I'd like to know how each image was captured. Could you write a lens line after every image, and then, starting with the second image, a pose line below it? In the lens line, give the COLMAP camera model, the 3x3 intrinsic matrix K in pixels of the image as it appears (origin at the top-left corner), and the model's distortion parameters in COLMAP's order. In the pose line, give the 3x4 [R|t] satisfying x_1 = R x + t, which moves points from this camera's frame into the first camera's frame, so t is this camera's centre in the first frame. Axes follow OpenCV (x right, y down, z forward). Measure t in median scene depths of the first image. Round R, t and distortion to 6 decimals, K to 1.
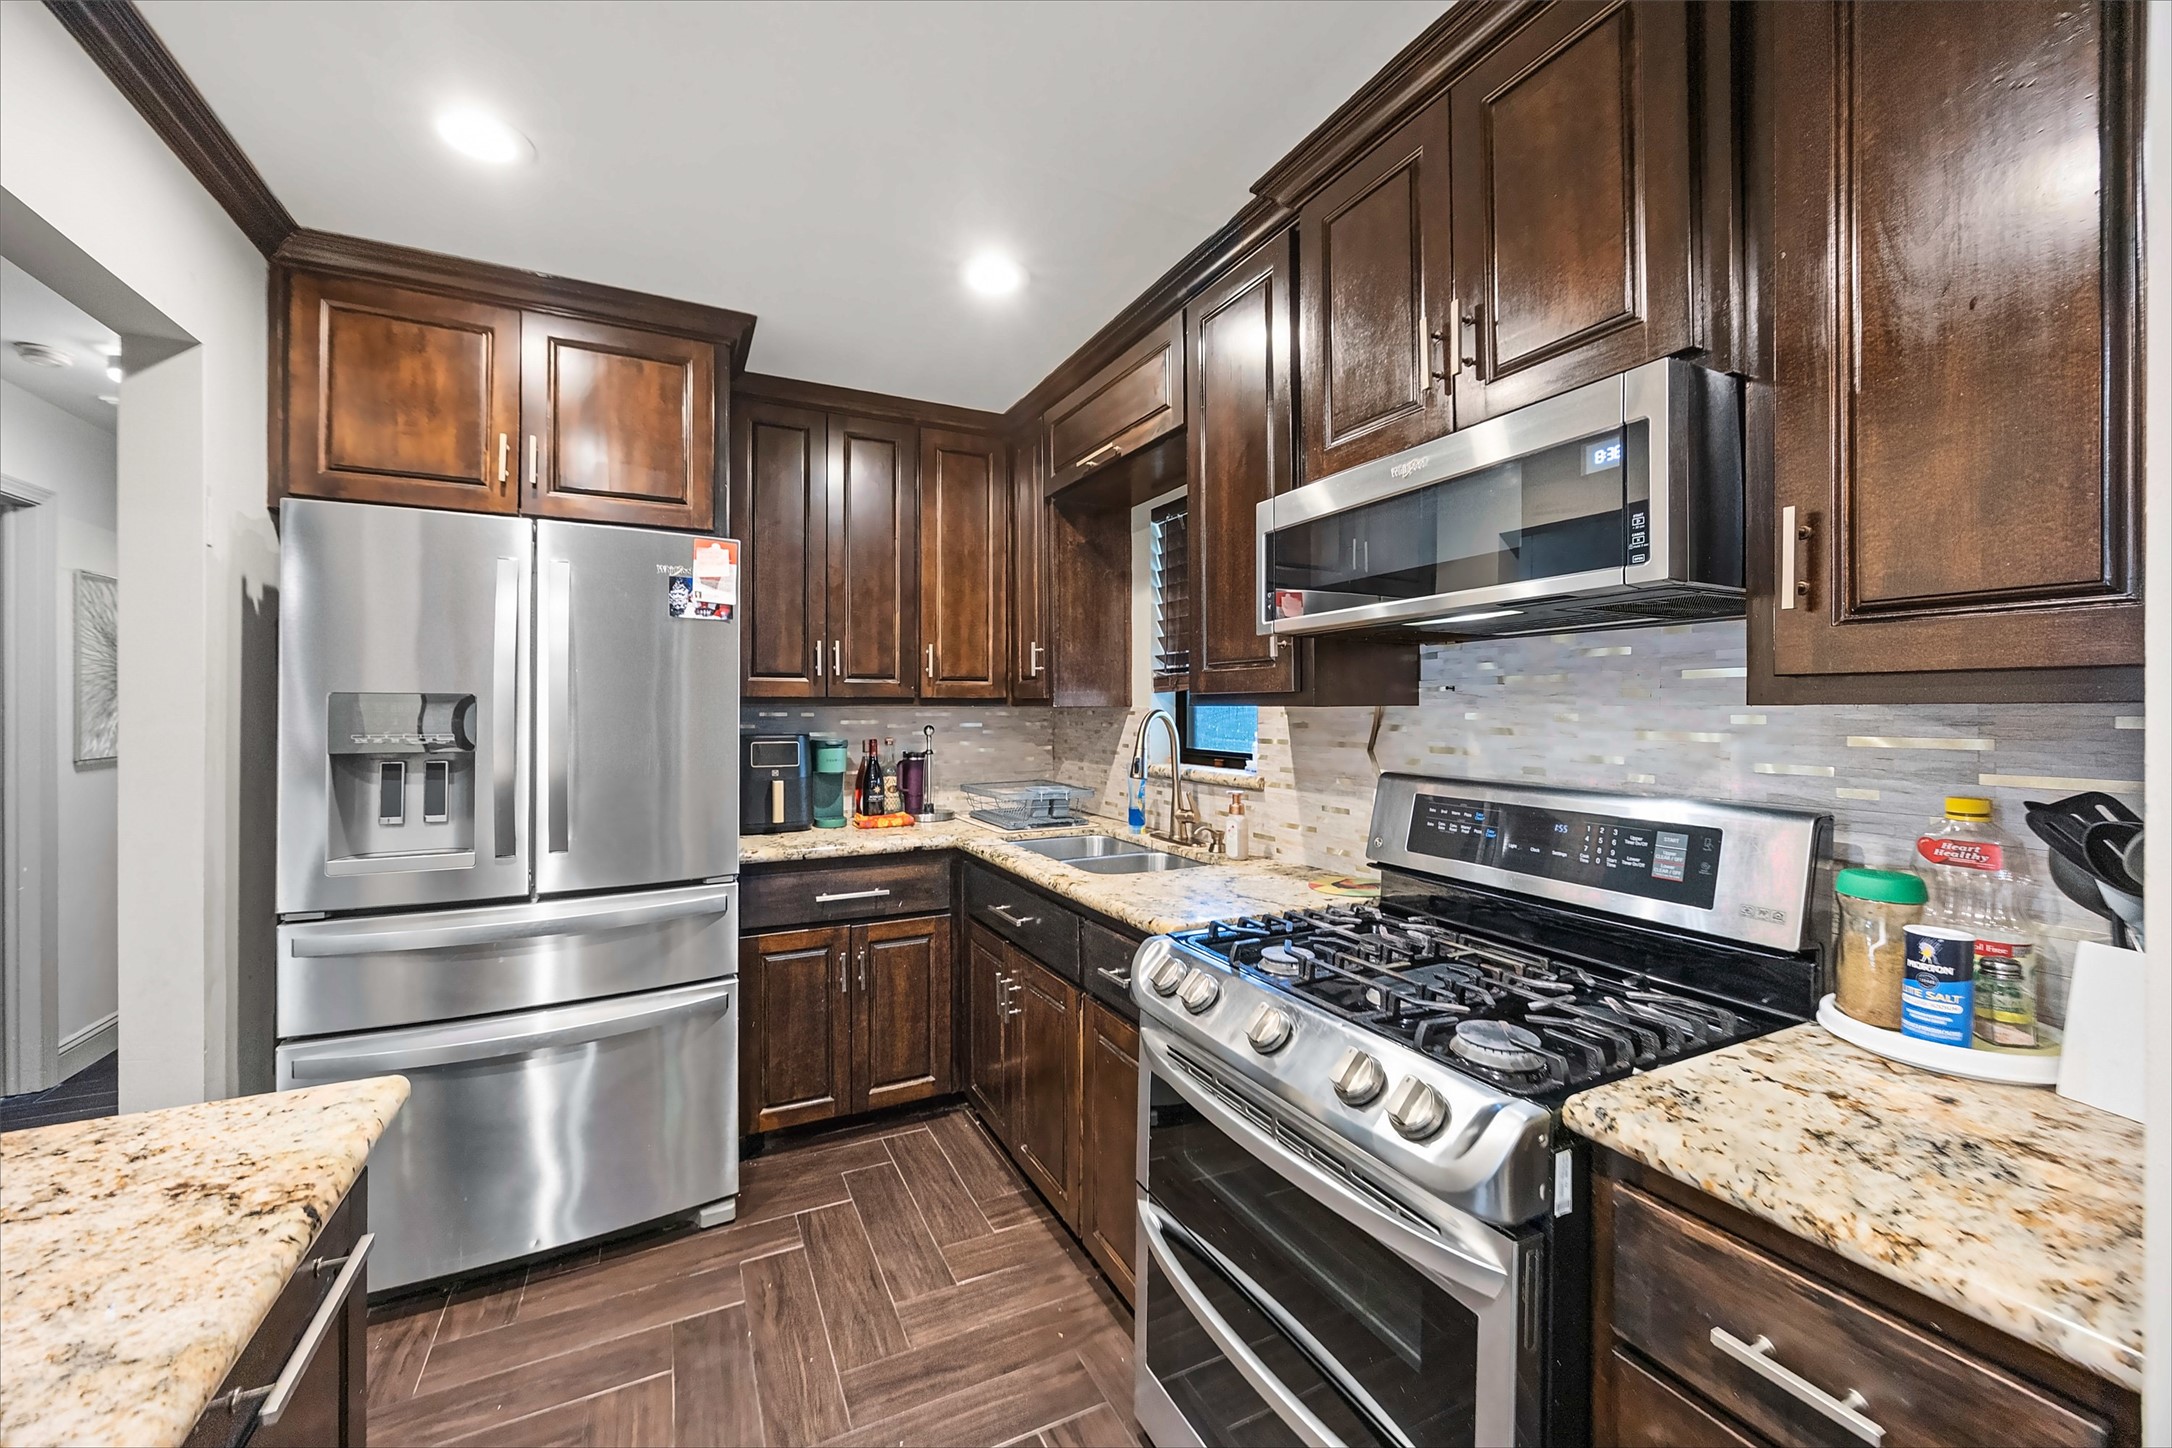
lens RADIAL K [[834.9, 0, 1065.5], [0, 834.9, 708.1], [0, 0, 1]] dist [-0.002657, -0.000283]
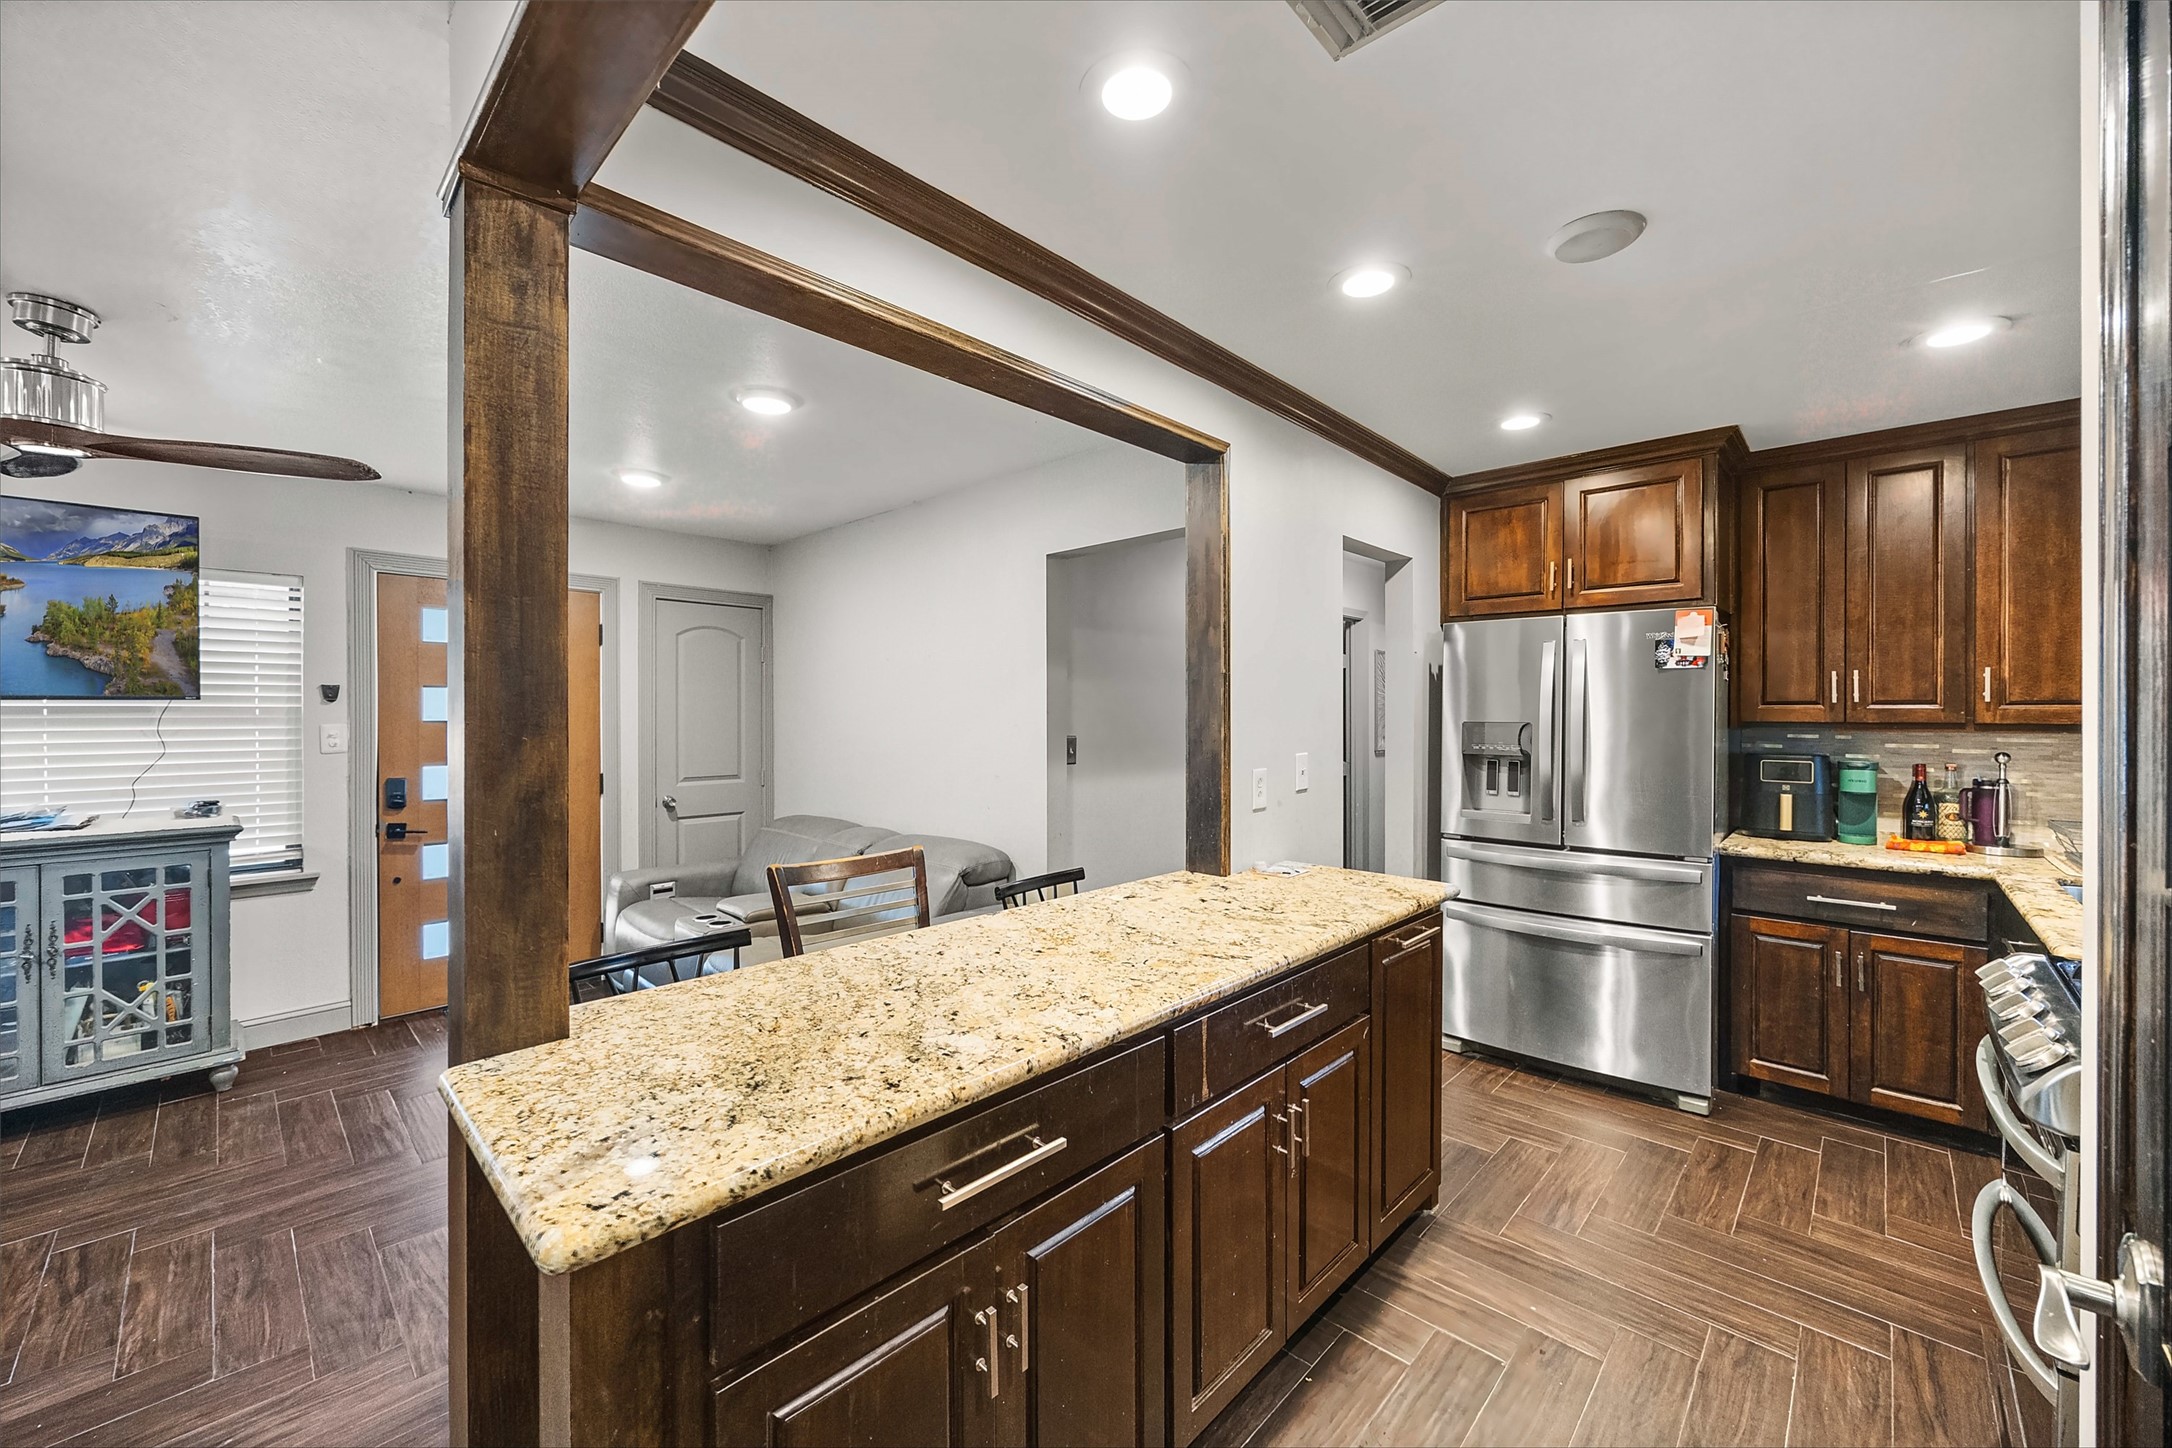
lens RADIAL K [[834.9, 0, 1078.1], [0, 834.9, 712.0], [0, 0, 1]] dist [-0.002657, -0.000283]
pose [[0.343761, 0.001285, -0.939056, 0.421731], [-0.000678, 0.999999, 0.001120, -0.029350], [0.939057, 0.000251, 0.343761, -0.336950]]
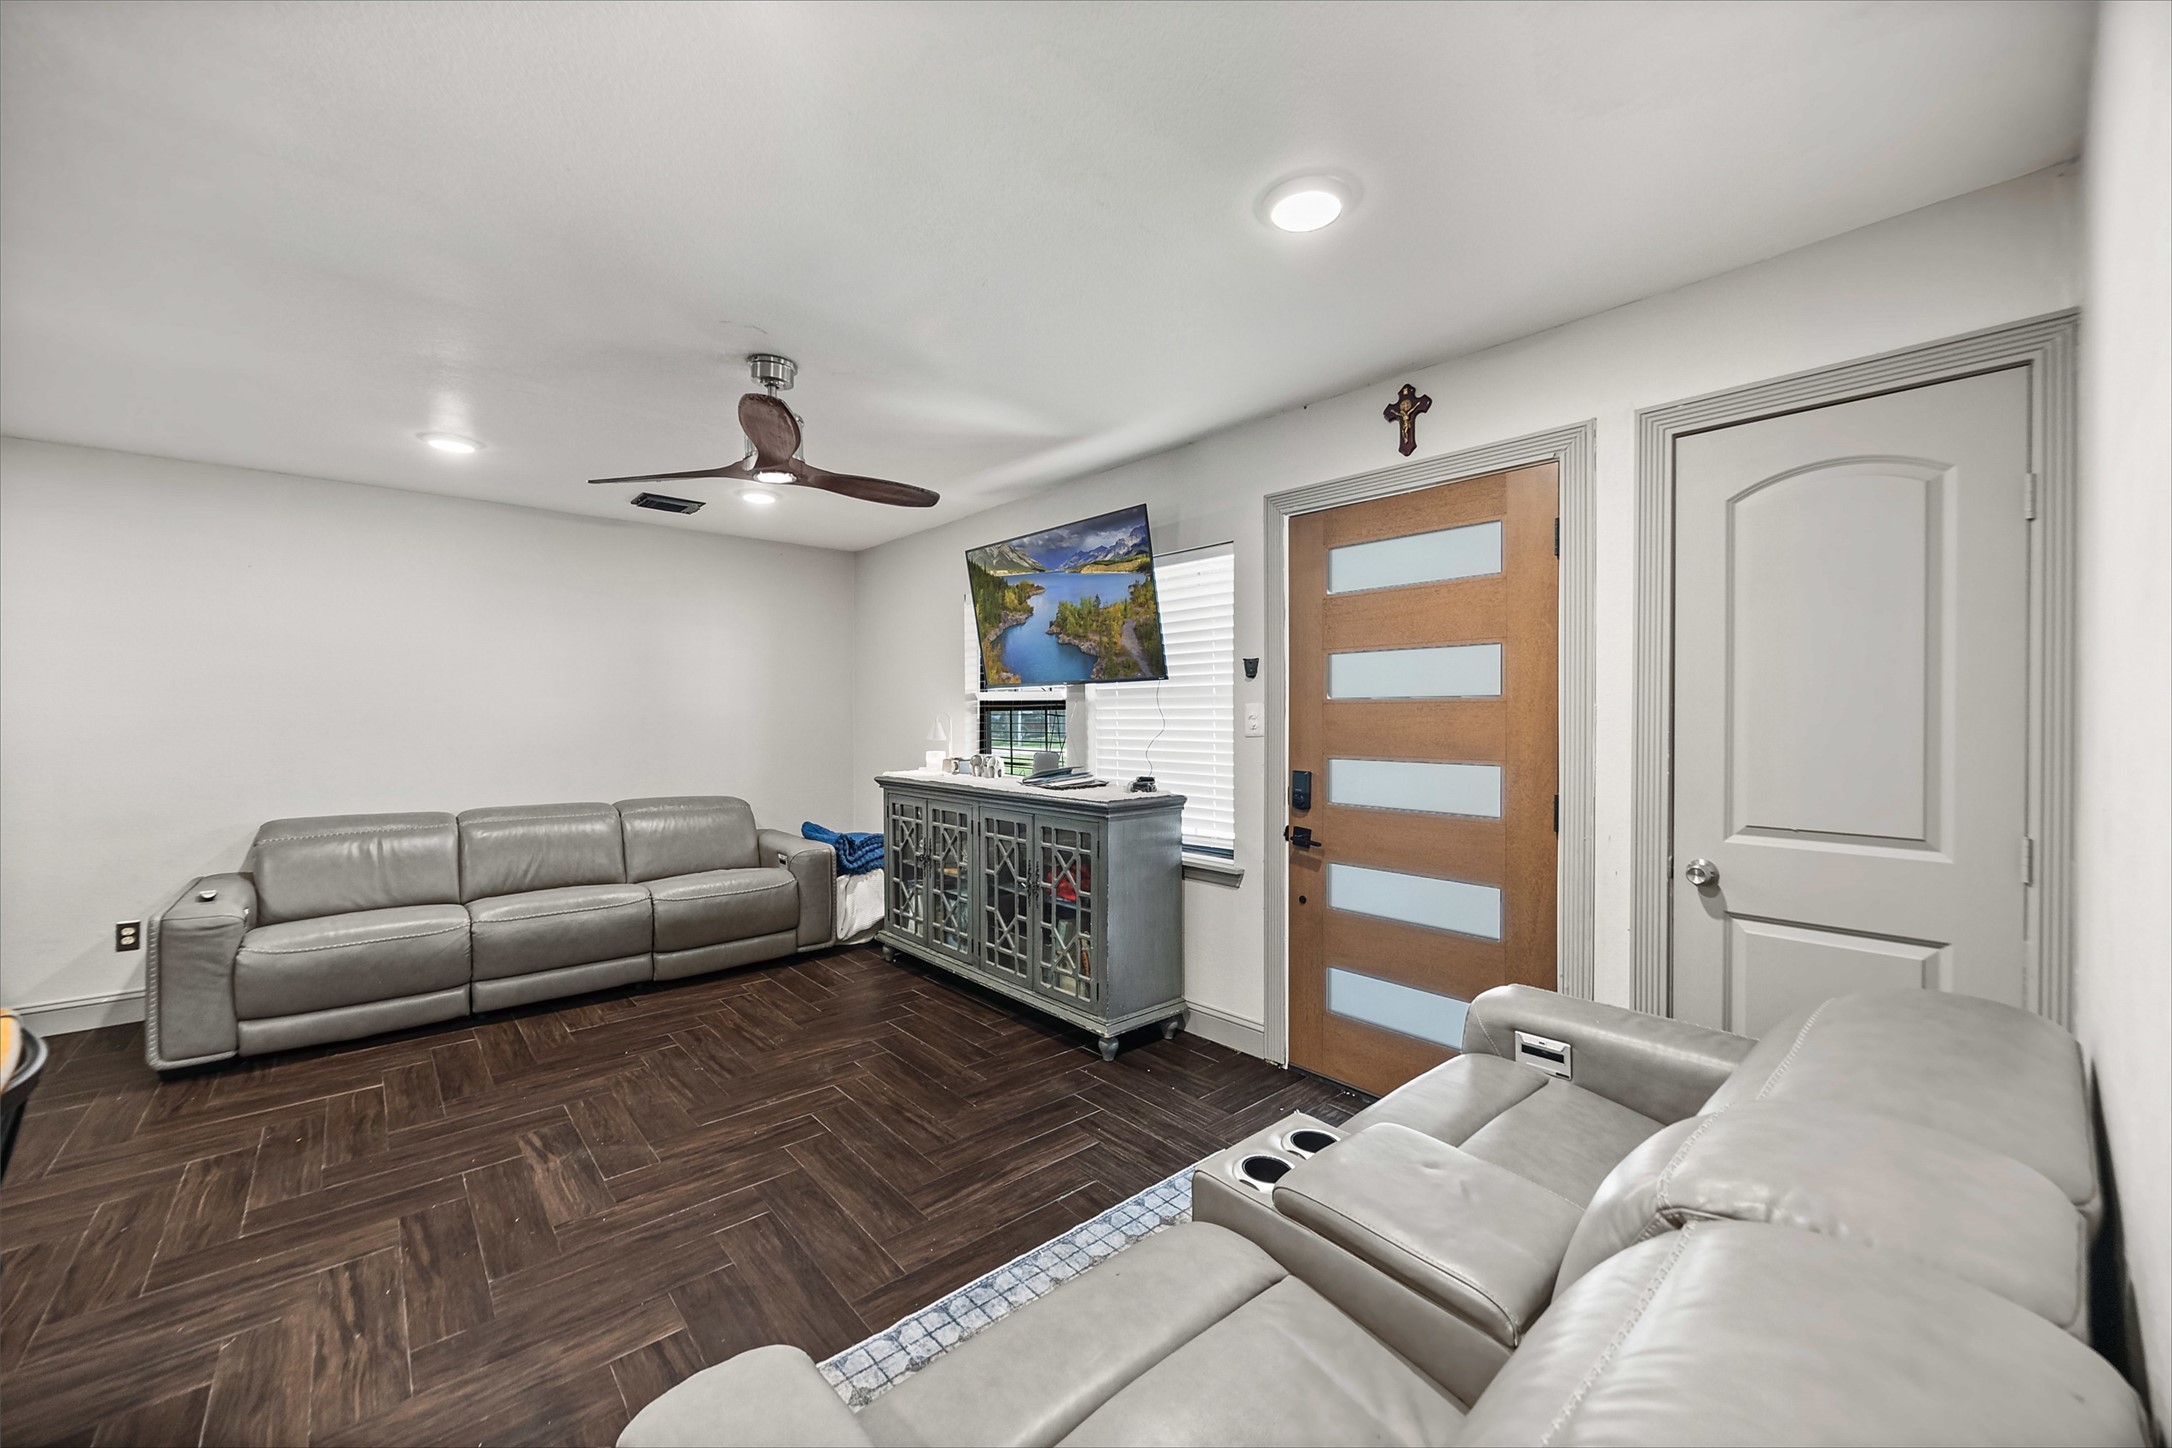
lens RADIAL K [[834.9, 0, 1079.5], [0, 834.9, 722.4], [0, 0, 1]] dist [-0.002657, -0.000283]
pose [[-0.965433, 0.002562, -0.260639, -0.757585], [0.000219, 0.999959, 0.009018, 0.010787], [0.260651, 0.008649, -0.965394, 0.081706]]
